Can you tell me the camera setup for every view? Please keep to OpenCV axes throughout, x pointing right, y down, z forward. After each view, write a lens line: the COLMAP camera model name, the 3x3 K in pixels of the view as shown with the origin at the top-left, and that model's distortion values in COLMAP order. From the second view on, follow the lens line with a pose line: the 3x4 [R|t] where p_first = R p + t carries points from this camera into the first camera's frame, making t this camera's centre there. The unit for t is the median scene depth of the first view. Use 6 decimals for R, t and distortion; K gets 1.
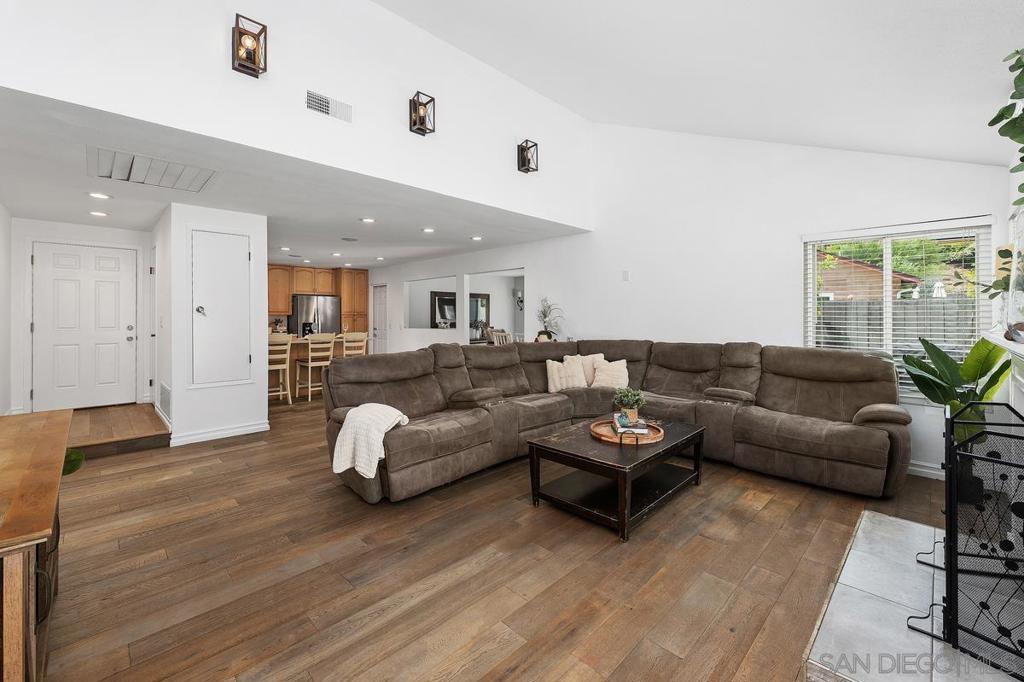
lens RADIAL K [[424.3, 0, 512.6], [0, 424.3, 321.3], [0, 0, 1]] dist [0.000415, 0.000181]
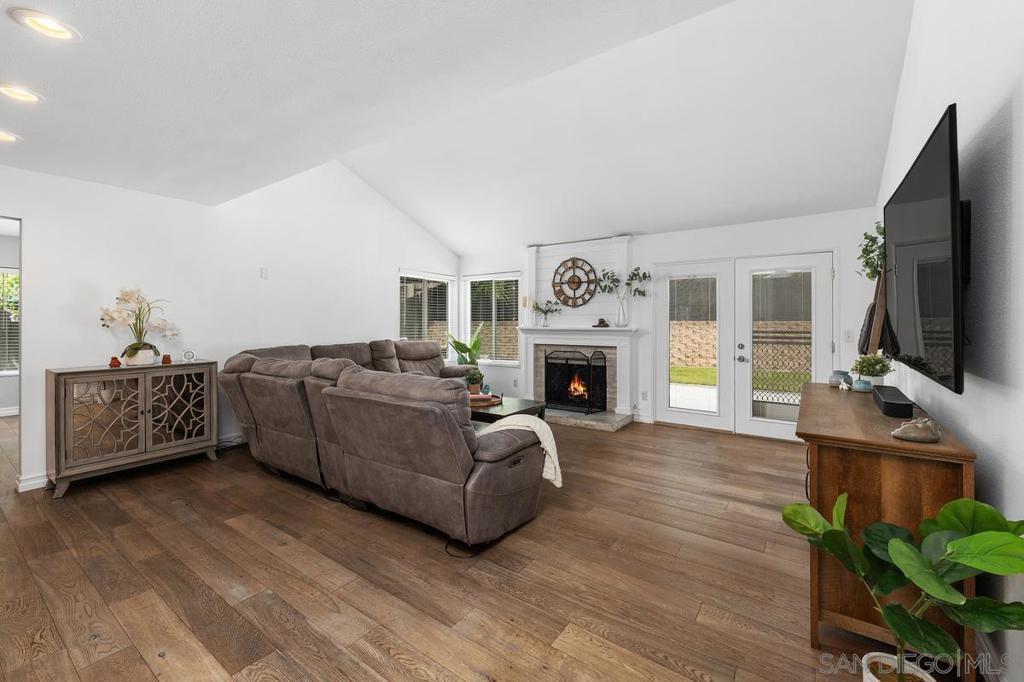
lens RADIAL K [[424.3, 0, 512.6], [0, 424.3, 321.3], [0, 0, 1]] dist [0.000415, 0.000181]
pose [[-0.164475, 0.004543, 0.986371, -0.503412], [0.013026, 0.999912, -0.002433, -0.001923], [-0.986295, 0.012448, -0.164520, 0.477192]]
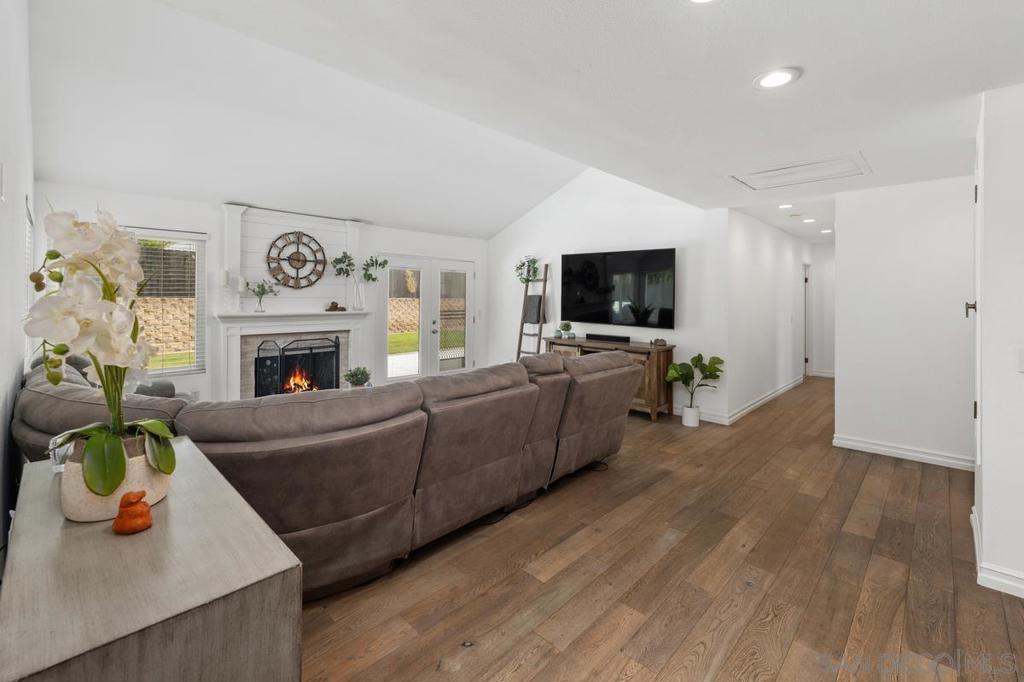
lens RADIAL K [[442.2, 0, 508.3], [0, 442.2, 293.6], [0, 0, 1]] dist [-0.000767, -0.000066]
pose [[-0.999946, -0.004029, -0.009586, -0.057698], [-0.004070, 0.999982, 0.004320, -0.026356], [0.009568, 0.004359, -0.999945, 0.973487]]
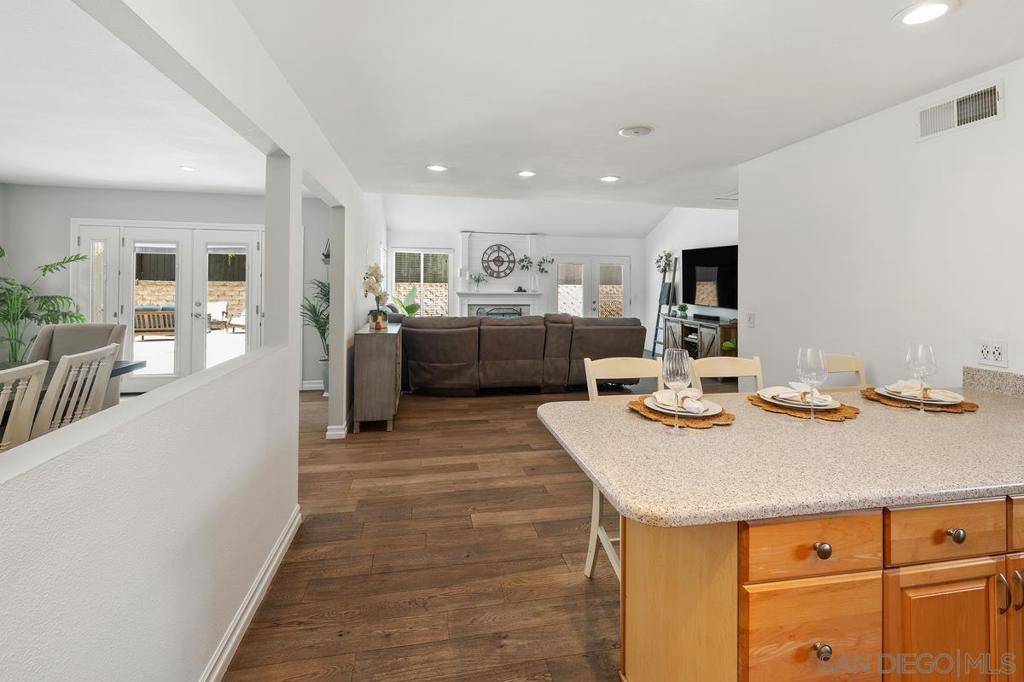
lens RADIAL K [[461.0, 0, 511.8], [0, 461.0, 273.5], [0, 0, 1]] dist [-0.001271, -0.000144]
pose [[-0.826221, 0.004170, 0.563330, -0.472431], [-0.002319, 0.999939, -0.010804, -0.029096], [-0.563341, -0.010233, -0.826161, 1.276487]]
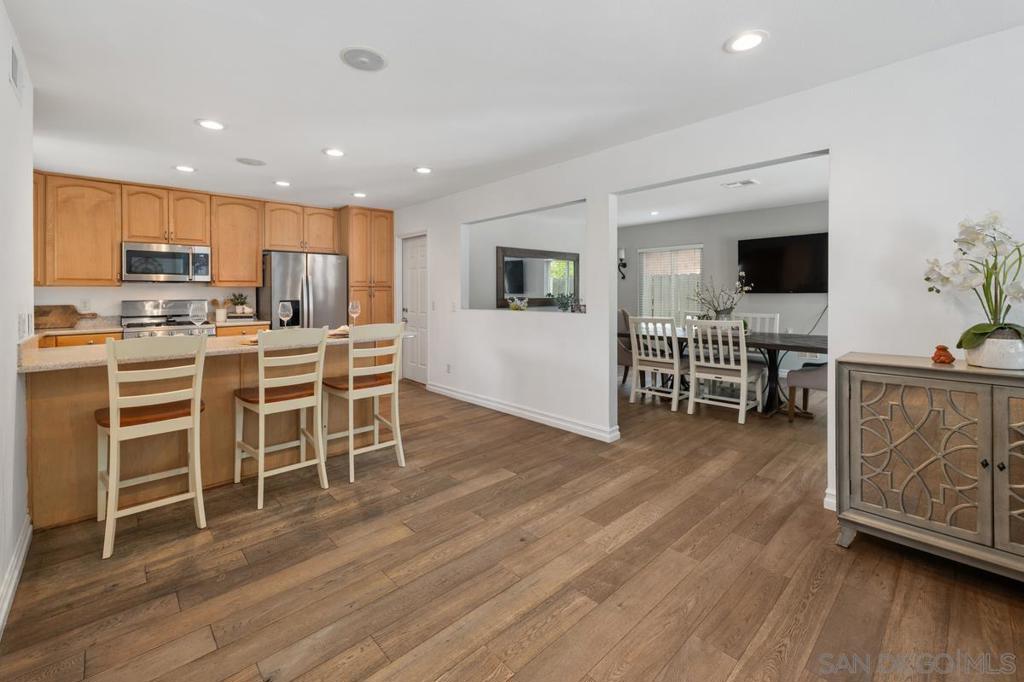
lens RADIAL K [[429.9, 0, 510.5], [0, 429.9, 297.2], [0, 0, 1]] dist [-0.000081, -0.000245]
pose [[0.999262, -0.003057, -0.038285, -0.214668], [0.003154, 0.999992, 0.002474, -0.001001], [0.038277, -0.002593, 0.999264, 0.561970]]
